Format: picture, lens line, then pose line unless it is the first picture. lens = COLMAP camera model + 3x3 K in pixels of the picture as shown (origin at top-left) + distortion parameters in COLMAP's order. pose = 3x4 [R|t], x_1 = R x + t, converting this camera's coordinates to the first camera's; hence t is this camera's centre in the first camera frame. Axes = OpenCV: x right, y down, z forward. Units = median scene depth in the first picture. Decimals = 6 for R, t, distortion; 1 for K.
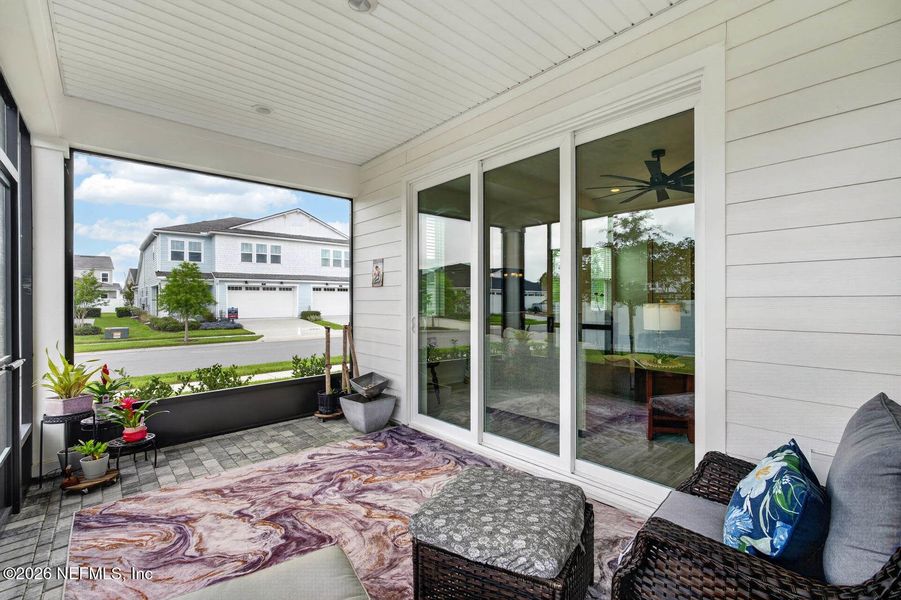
lens RADIAL K [[405.1, 0, 453.8], [0, 405.1, 300.5], [0, 0, 1]] dist [-0.002342, 0.000188]
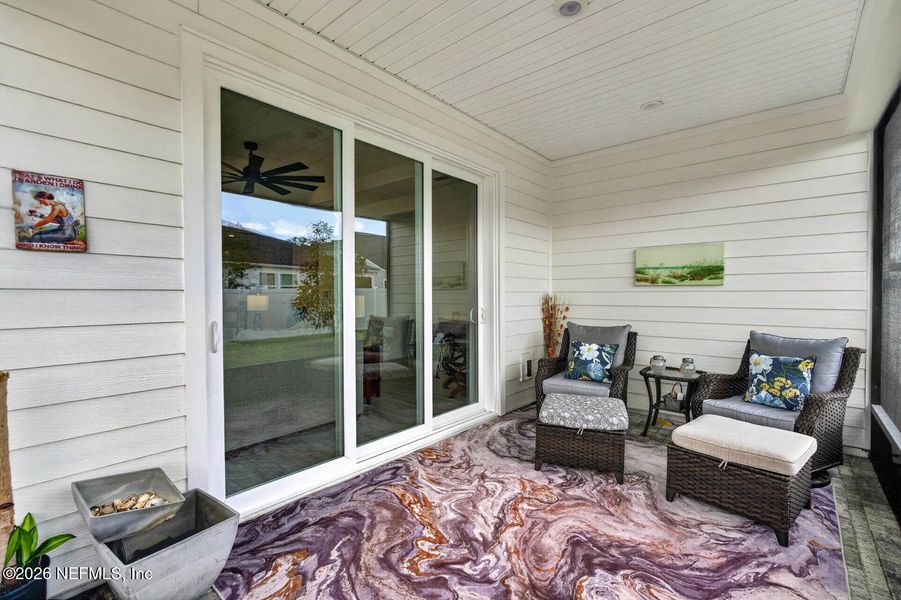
lens RADIAL K [[405.1, 0, 453.8], [0, 405.1, 300.5], [0, 0, 1]] dist [-0.002342, 0.000188]
pose [[-0.134682, -0.016314, 0.990755, -0.854734], [0.001444, 0.999860, 0.016660, 0.006756], [-0.990888, 0.003674, -0.134640, 0.993550]]
